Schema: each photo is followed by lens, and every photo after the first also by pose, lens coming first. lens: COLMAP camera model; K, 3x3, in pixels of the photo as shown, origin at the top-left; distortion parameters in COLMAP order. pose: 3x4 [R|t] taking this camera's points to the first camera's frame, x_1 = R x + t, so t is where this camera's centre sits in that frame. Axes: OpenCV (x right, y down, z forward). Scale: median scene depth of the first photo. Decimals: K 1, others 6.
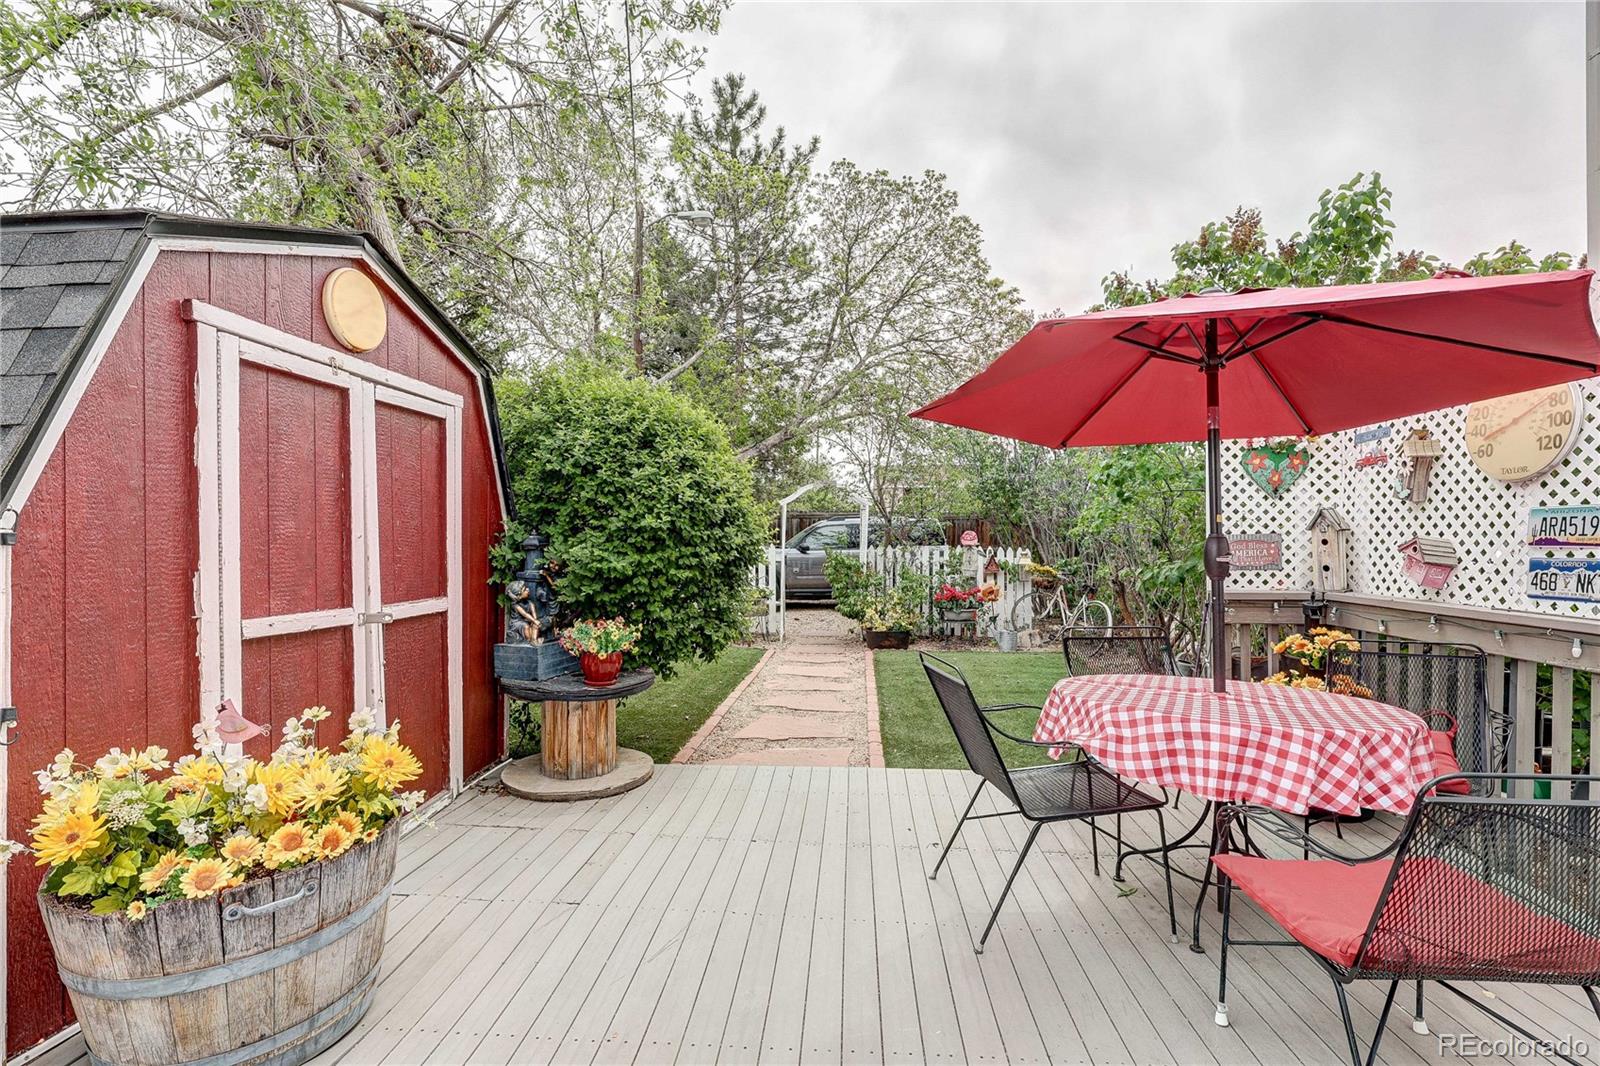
lens RADIAL K [[757.4, 0, 798.8], [0, 757.4, 542.2], [0, 0, 1]] dist [-0.004675, -0.000468]
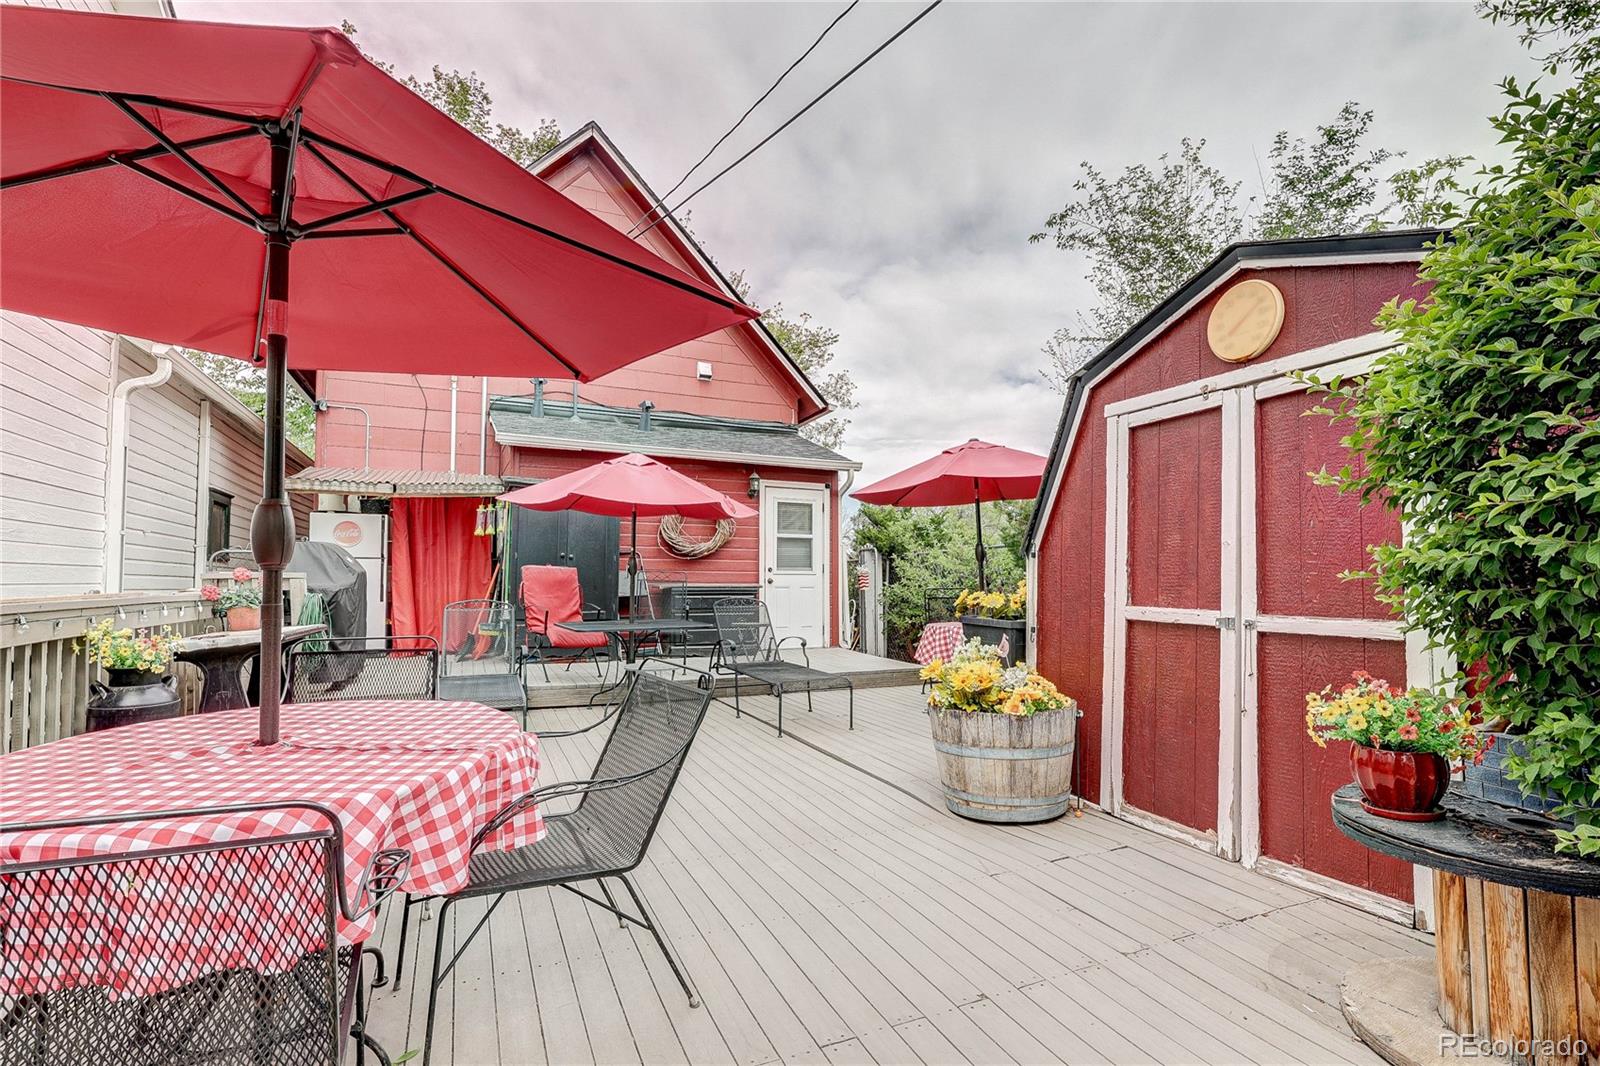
lens RADIAL K [[757.4, 0, 790.6], [0, 757.4, 559.1], [0, 0, 1]] dist [-0.004675, -0.000468]
pose [[-0.888131, -0.015960, -0.459312, 0.438742], [-0.002810, 0.999567, -0.029298, 0.048249], [0.459581, -0.024730, -0.887792, 1.682999]]
